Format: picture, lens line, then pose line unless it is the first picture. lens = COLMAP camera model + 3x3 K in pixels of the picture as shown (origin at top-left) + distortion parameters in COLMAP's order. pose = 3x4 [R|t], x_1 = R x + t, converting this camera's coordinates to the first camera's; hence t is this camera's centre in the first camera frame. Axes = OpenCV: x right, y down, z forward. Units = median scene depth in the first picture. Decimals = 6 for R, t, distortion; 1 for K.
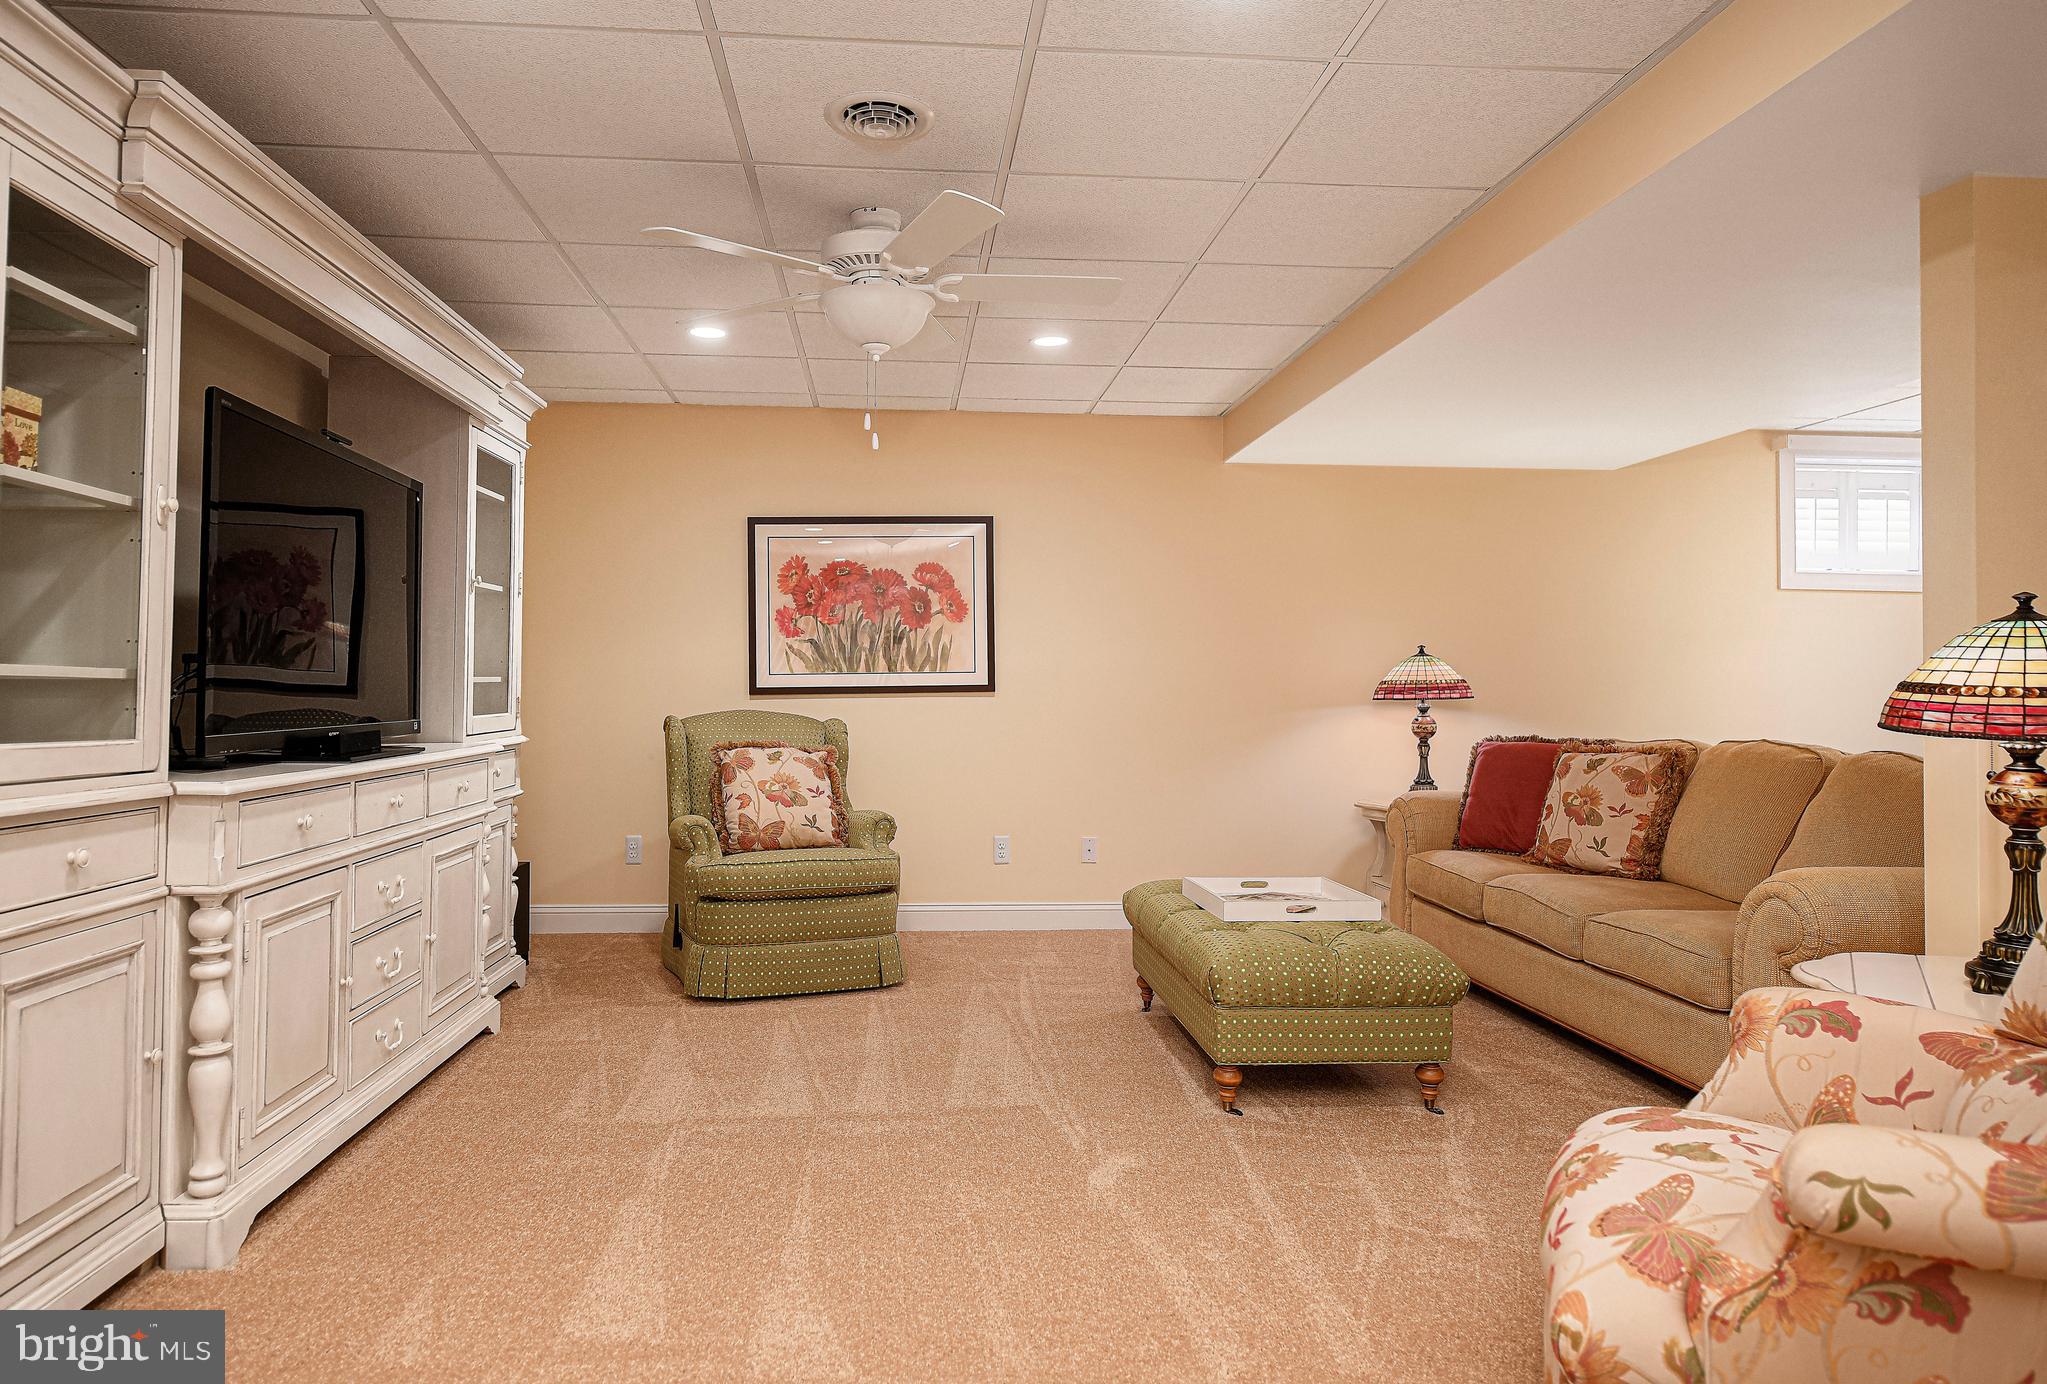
lens RADIAL K [[1262.2, 0, 1014.4], [0, 1262.2, 649.9], [0, 0, 1]] dist [-0.004084, 0.004145]
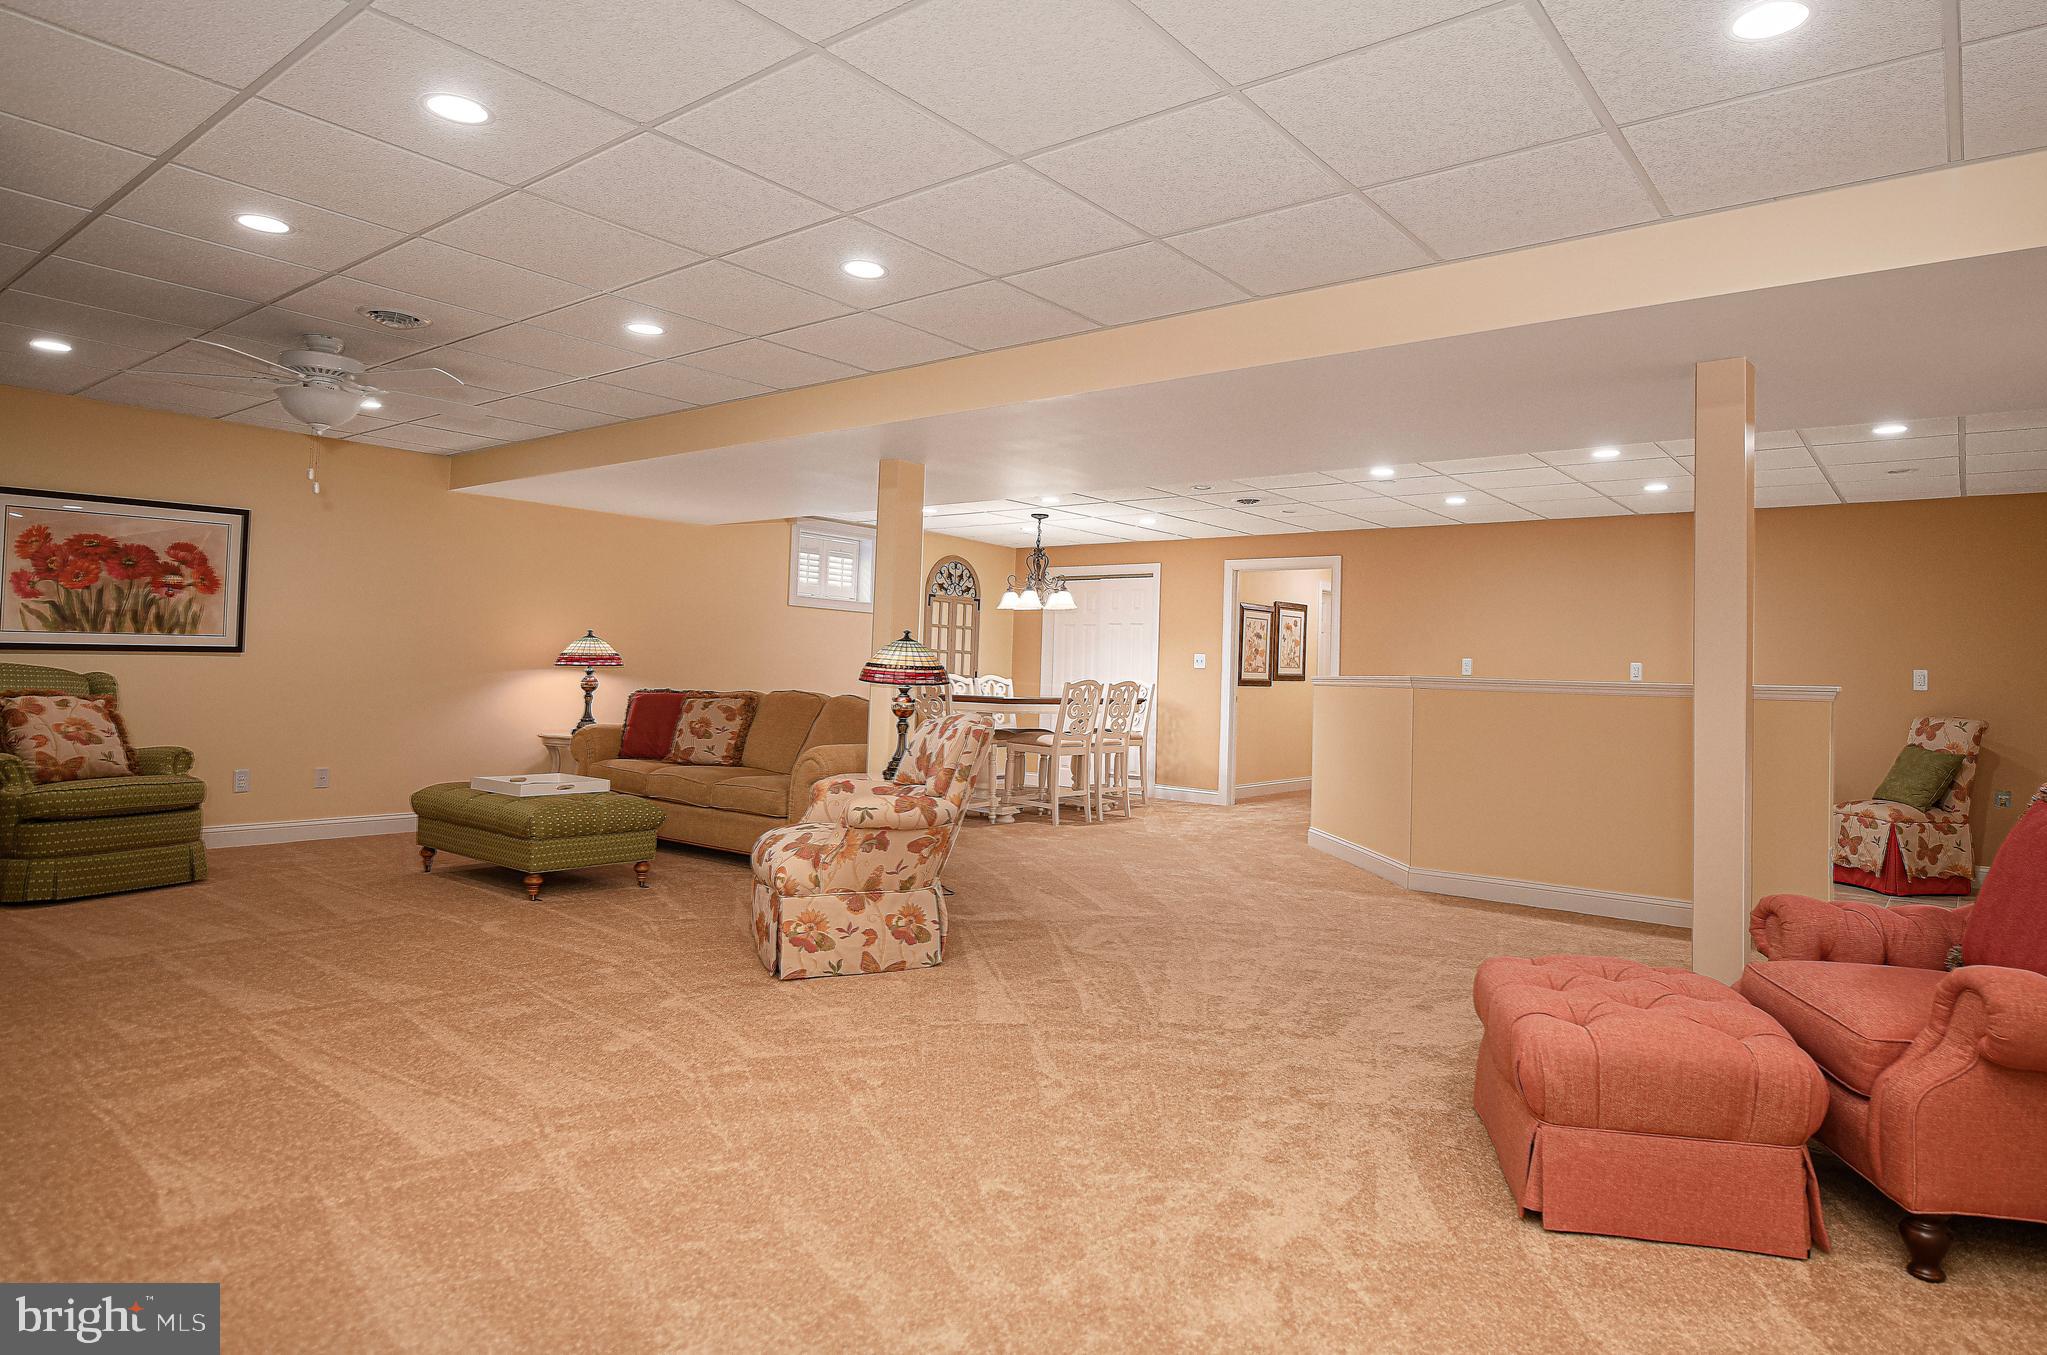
lens RADIAL K [[1162.5, 0, 1027.8], [0, 1162.5, 671.7], [0, 0, 1]] dist [0.001231, 0.000286]
pose [[0.701411, 0.016548, 0.712565, -0.341569], [-0.046884, 0.998636, 0.022959, -0.011882], [-0.711213, -0.049511, 0.701231, -0.404156]]
